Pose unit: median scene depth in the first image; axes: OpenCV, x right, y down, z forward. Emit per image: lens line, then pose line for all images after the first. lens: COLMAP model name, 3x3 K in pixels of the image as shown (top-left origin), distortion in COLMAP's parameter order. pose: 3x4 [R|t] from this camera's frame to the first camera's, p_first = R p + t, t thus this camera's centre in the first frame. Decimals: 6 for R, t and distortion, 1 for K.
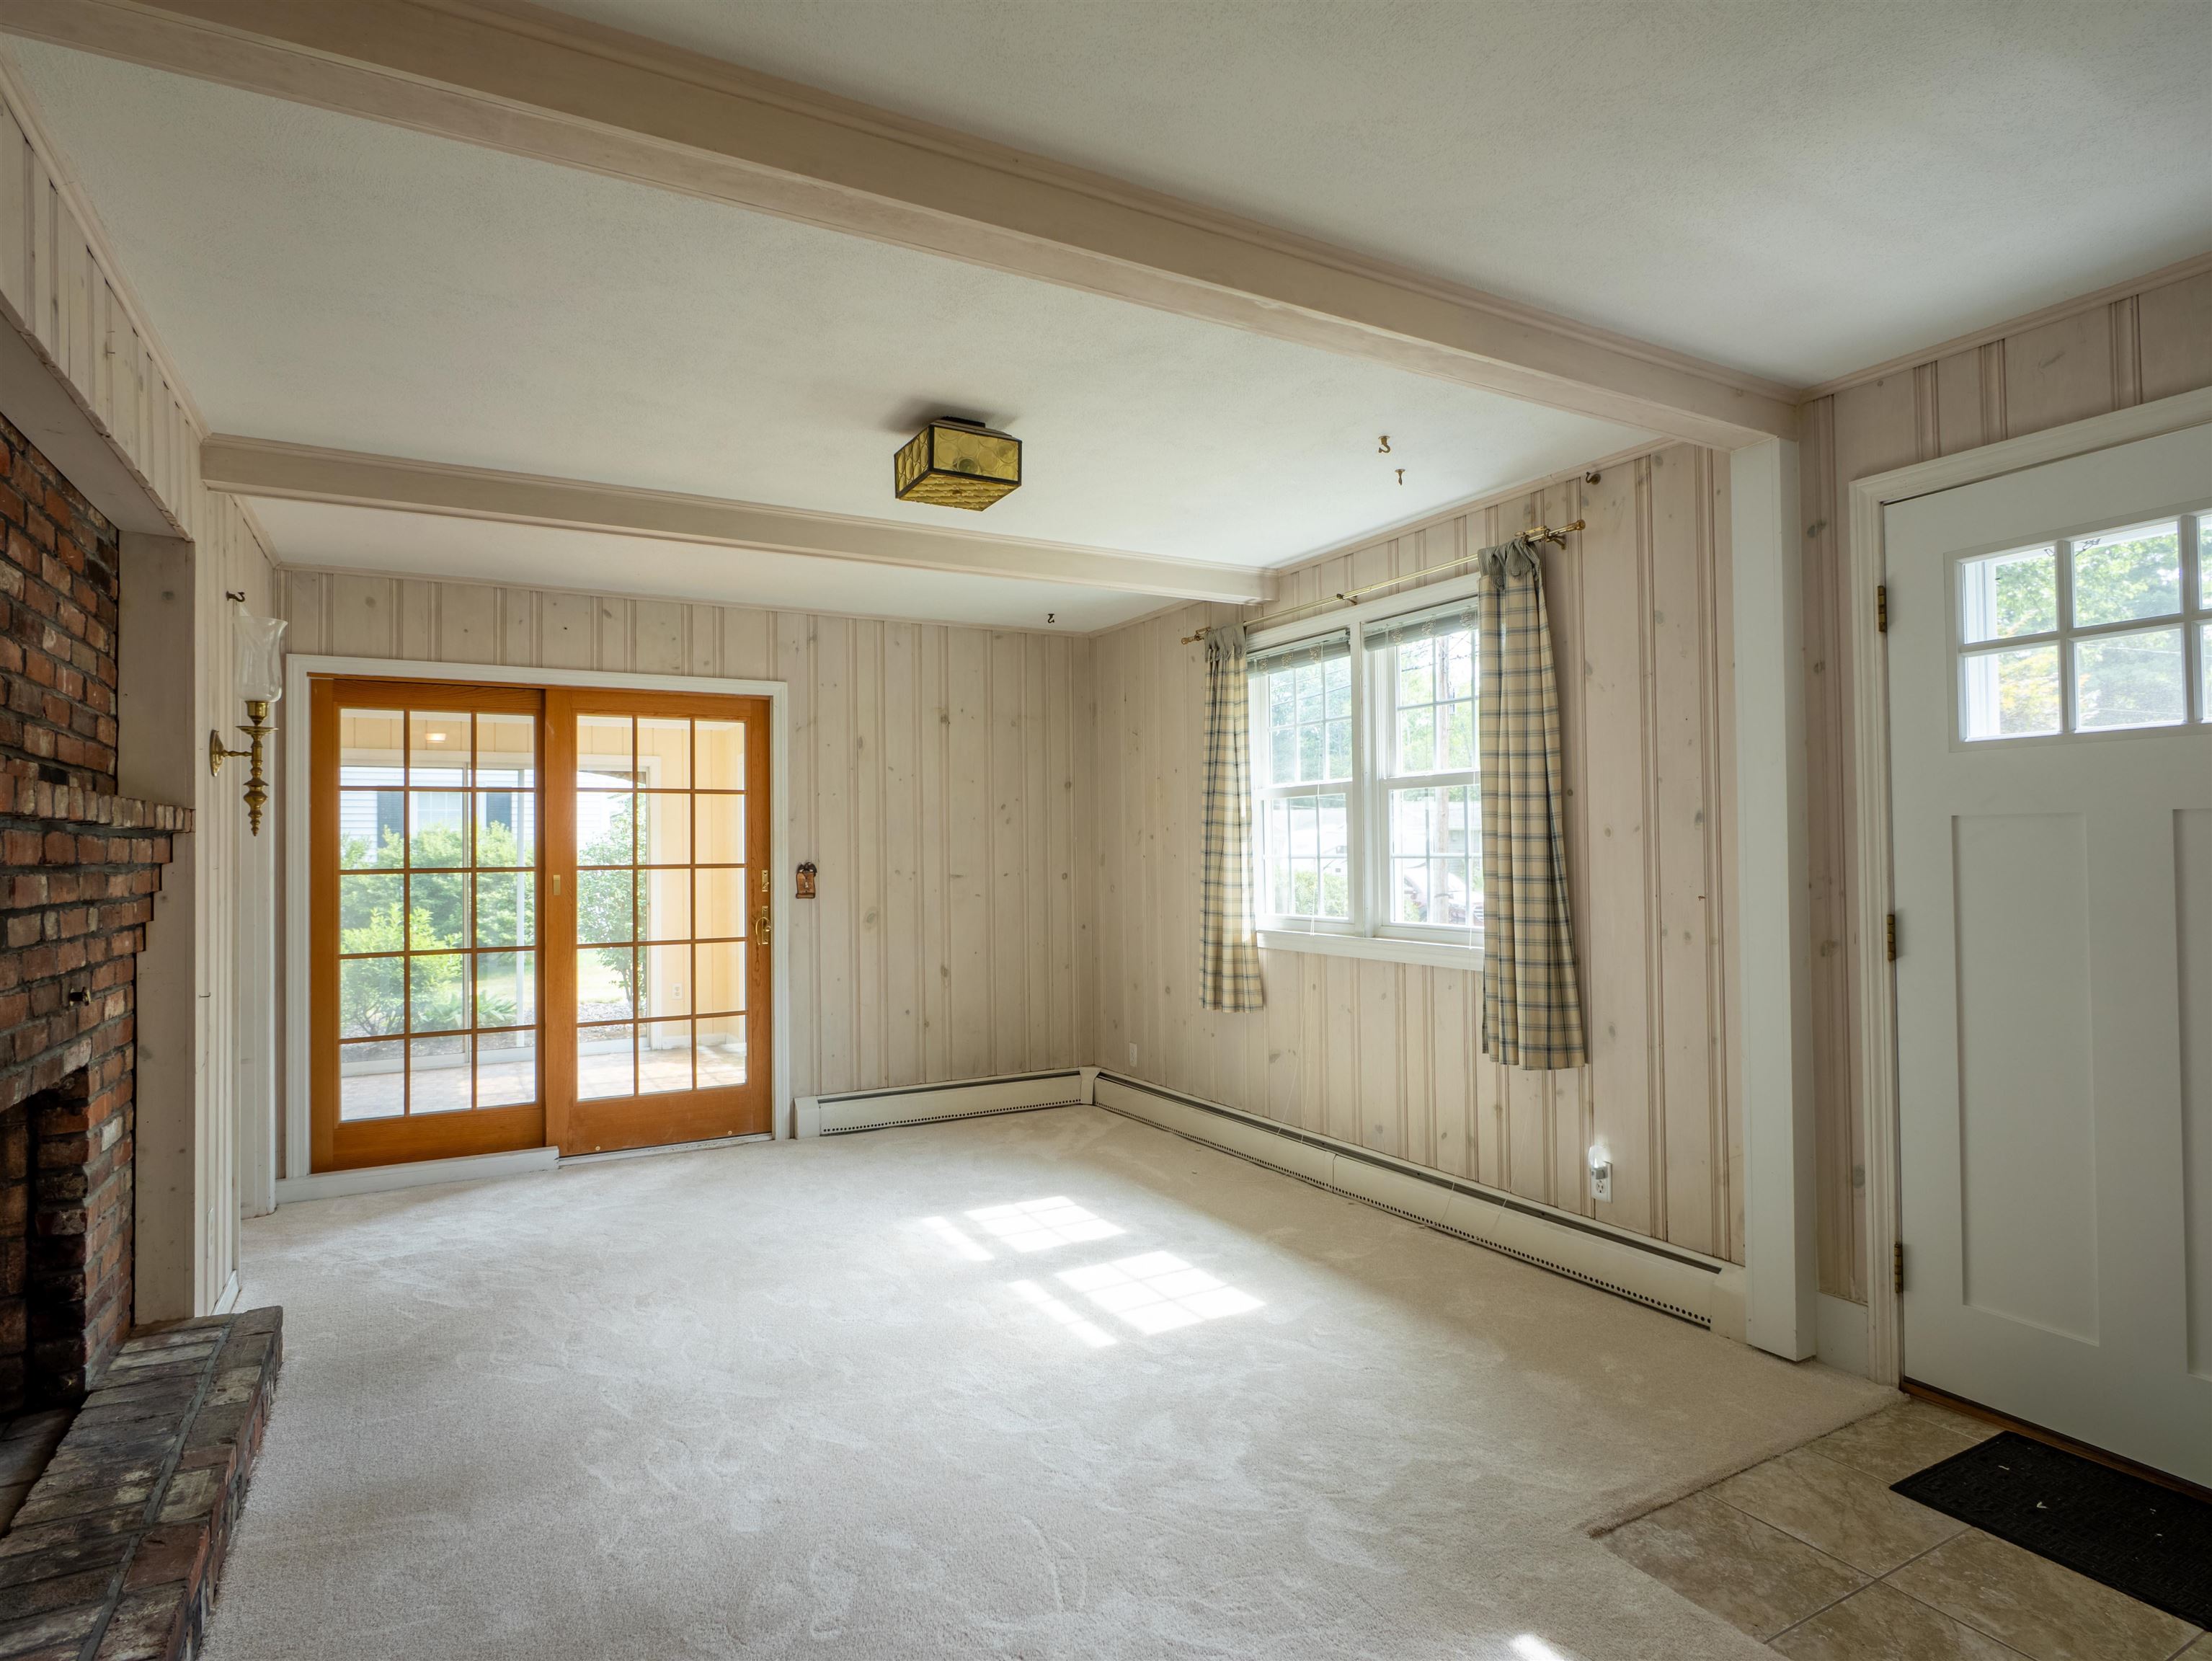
lens RADIAL K [[1195.6, 0, 1107.1], [0, 1195.6, 825.5], [0, 0, 1]] dist [-0.022336, 0.008197]
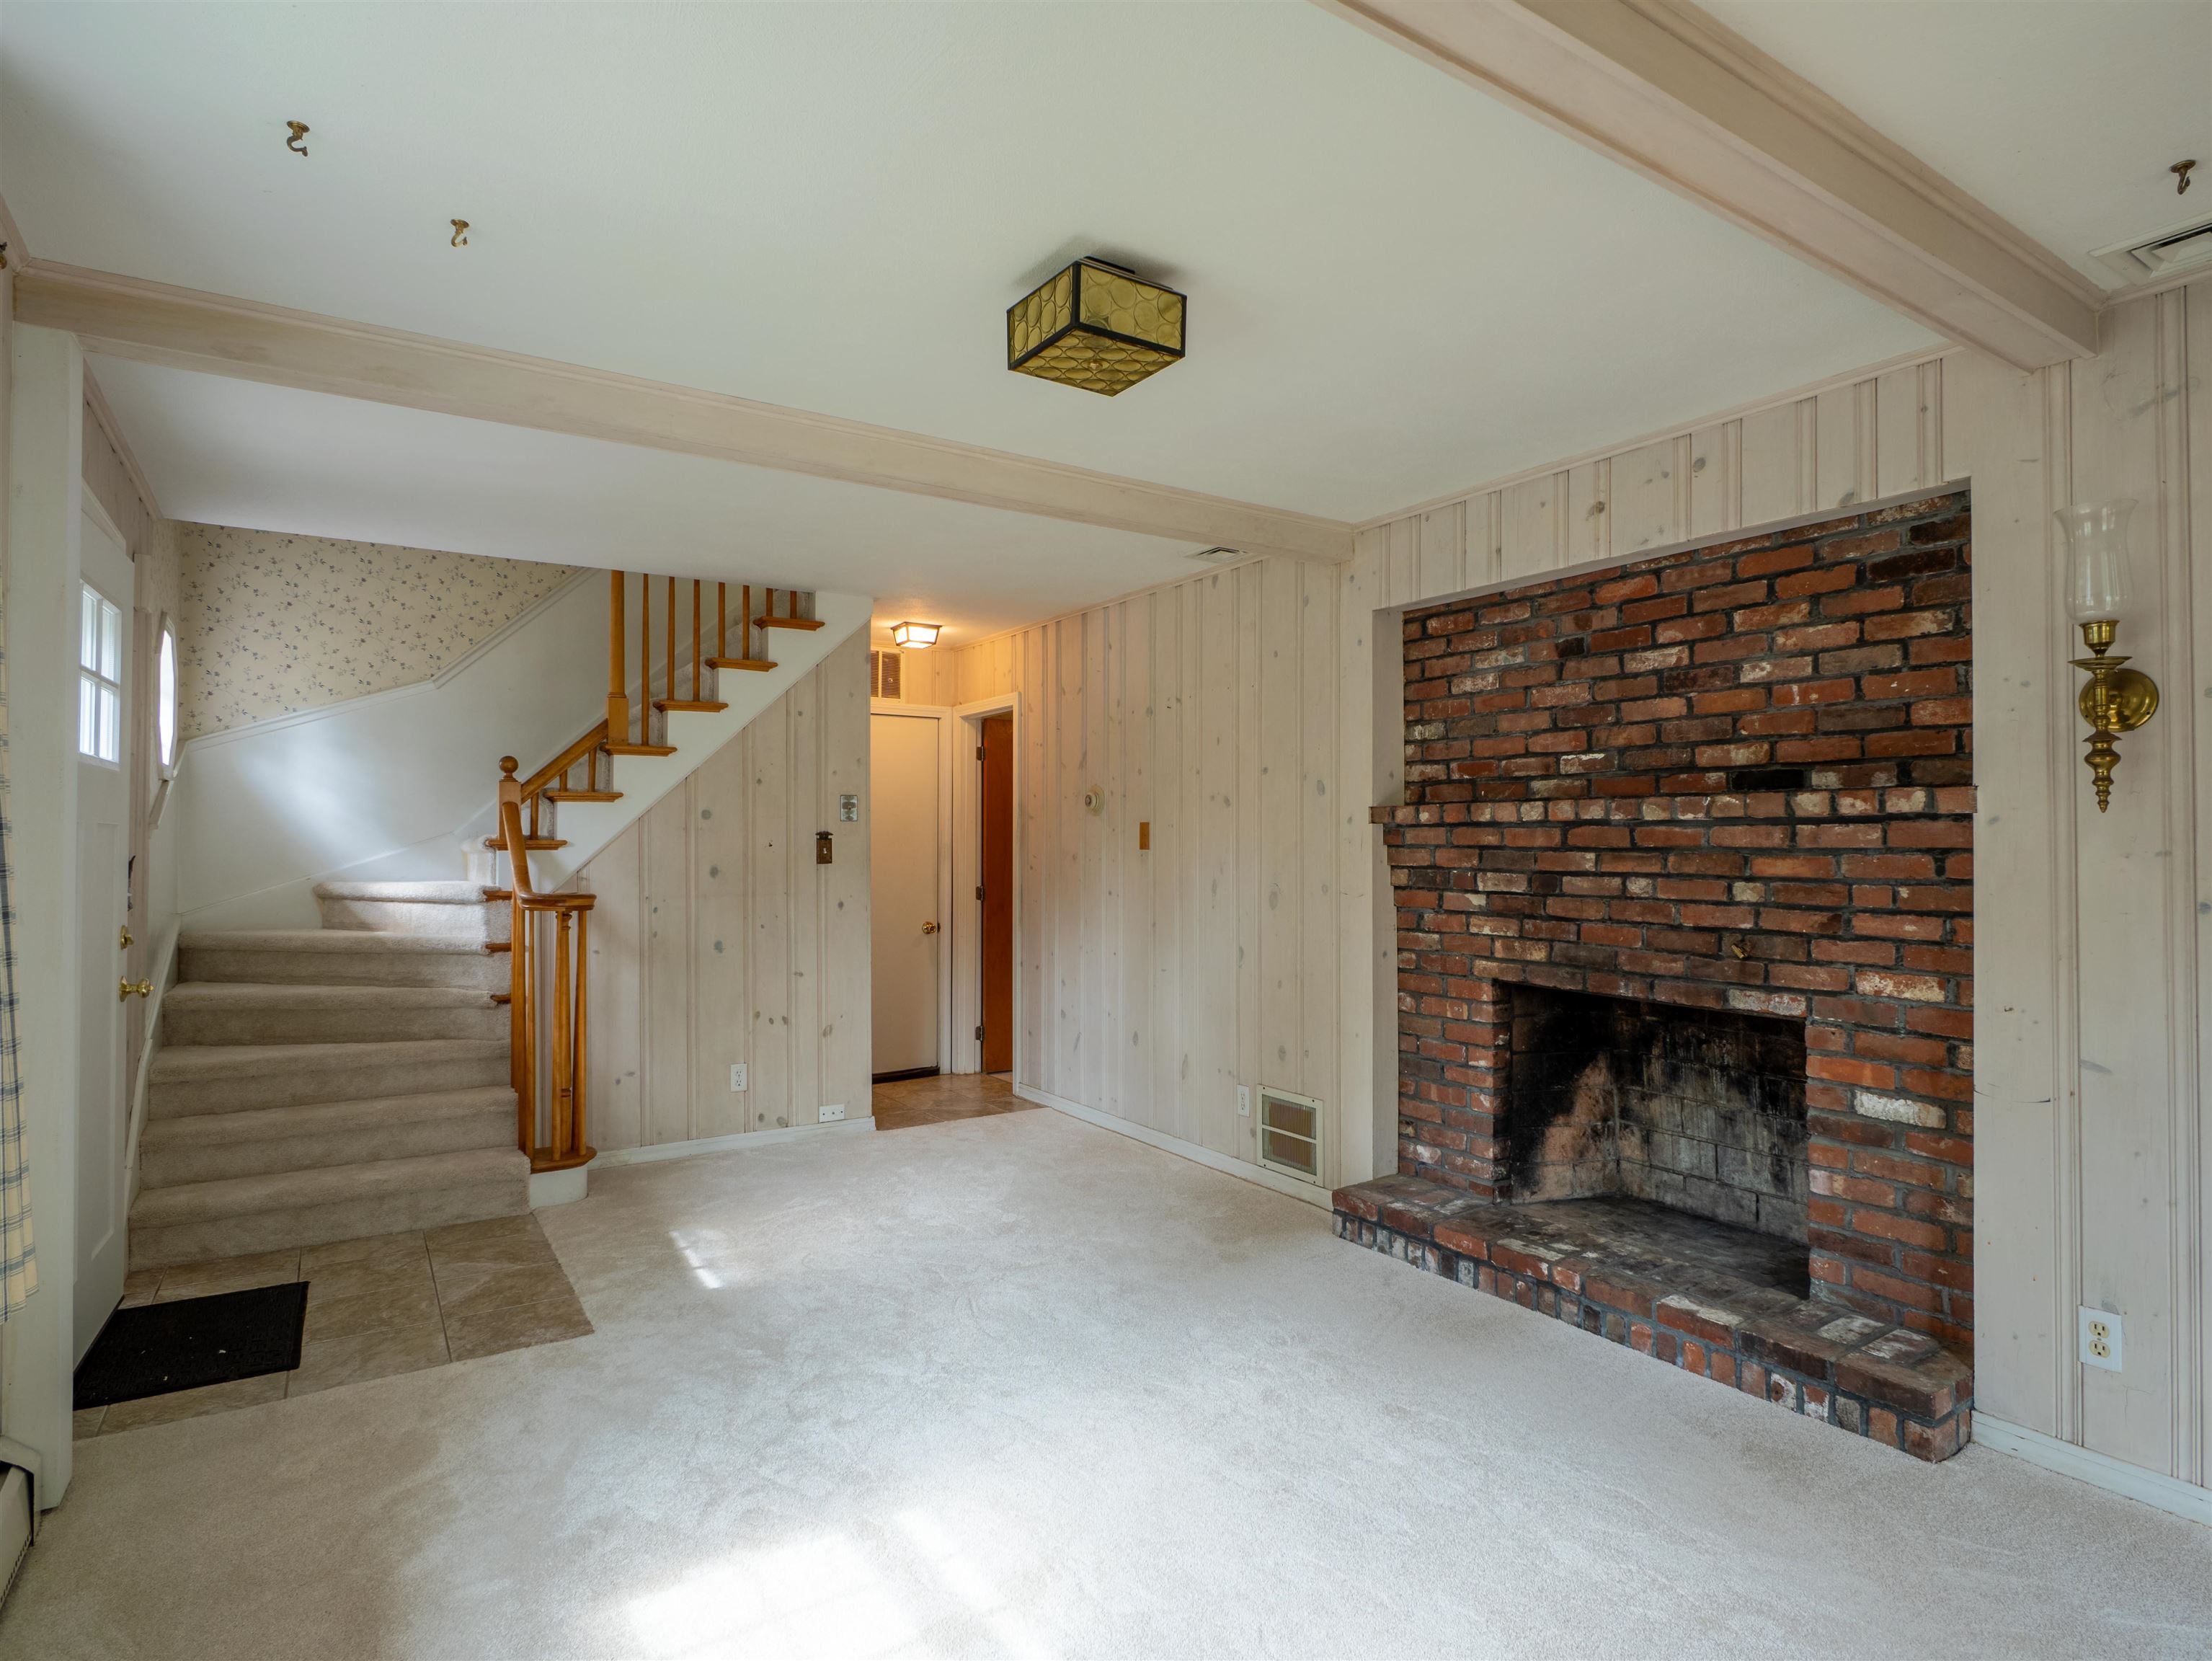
lens RADIAL K [[1195.6, 0, 1107.1], [0, 1195.6, 825.5], [0, 0, 1]] dist [-0.022336, 0.008197]
pose [[-0.997781, 0.009798, -0.065851, -0.108918], [0.011987, 0.999386, -0.032933, 0.045574], [0.065487, -0.033649, -0.997286, 2.274682]]
